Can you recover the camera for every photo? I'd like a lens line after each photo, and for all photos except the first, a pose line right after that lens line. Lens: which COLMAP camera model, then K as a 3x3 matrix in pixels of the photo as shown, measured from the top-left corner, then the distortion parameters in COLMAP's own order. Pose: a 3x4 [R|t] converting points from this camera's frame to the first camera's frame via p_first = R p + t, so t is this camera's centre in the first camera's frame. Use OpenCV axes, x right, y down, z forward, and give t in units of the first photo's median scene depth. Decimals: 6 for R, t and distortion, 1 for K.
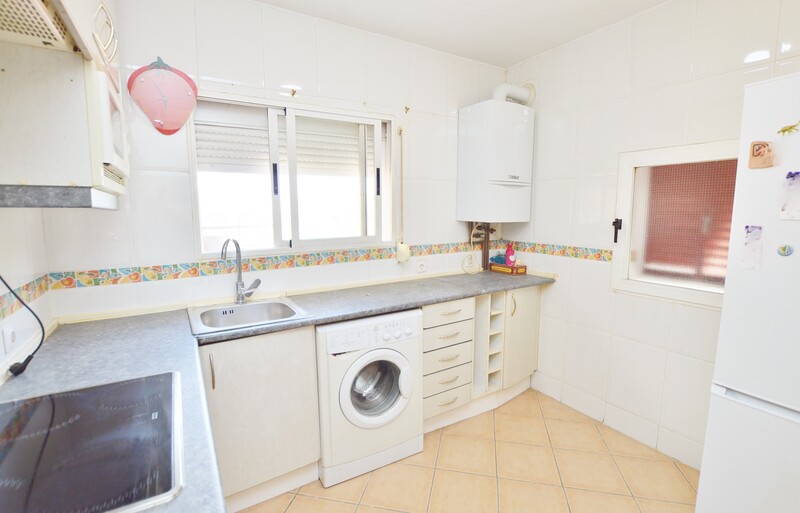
lens RADIAL K [[368.4, 0, 401.2], [0, 368.4, 257.1], [0, 0, 1]] dist [-0.024152, 0.000087]
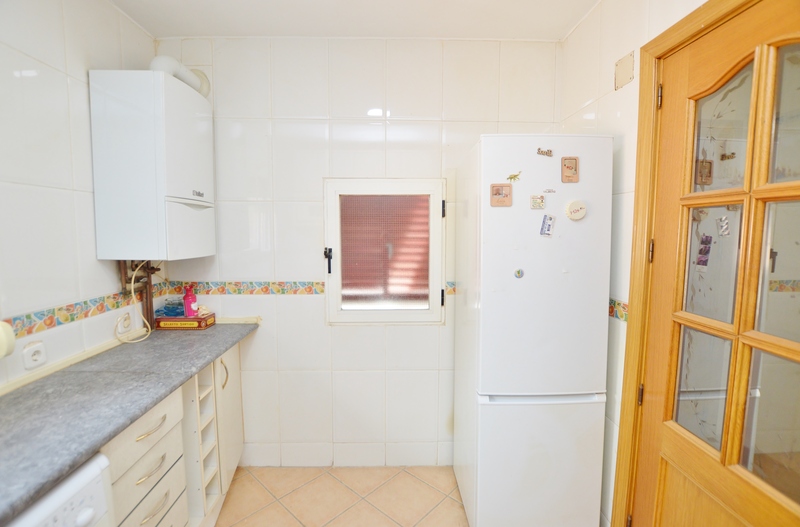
lens RADIAL K [[361.5, 0, 398.3], [0, 361.5, 263.9], [0, 0, 1]] dist [-0.022537, 0.000749]
pose [[0.503618, -0.077215, 0.860469, -0.113370], [0.108254, 0.993788, 0.025820, -0.064968], [-0.857117, 0.080145, 0.508849, 0.357434]]
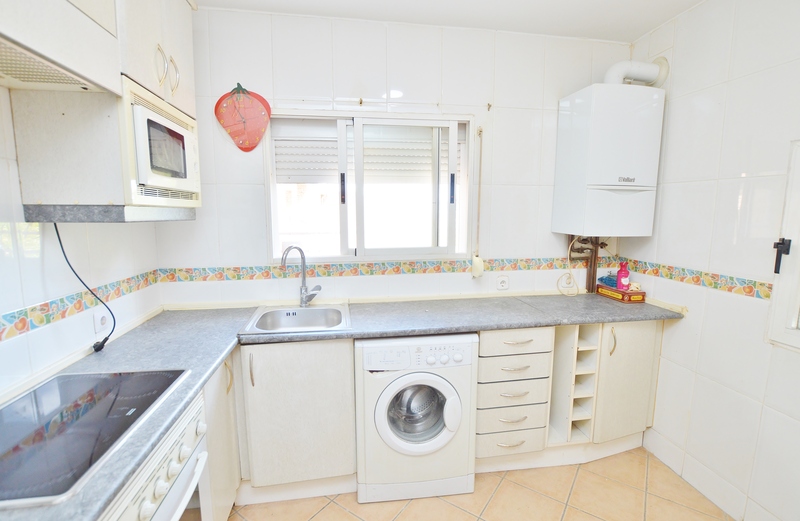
lens RADIAL K [[365.4, 0, 400.0], [0, 365.4, 260.5], [0, 0, 1]] dist [-0.026077, 0.001255]
pose [[0.921915, 0.058011, -0.383025, 0.180137], [-0.054904, 0.998310, 0.019049, -0.035692], [0.383482, 0.003468, 0.923542, 0.108976]]
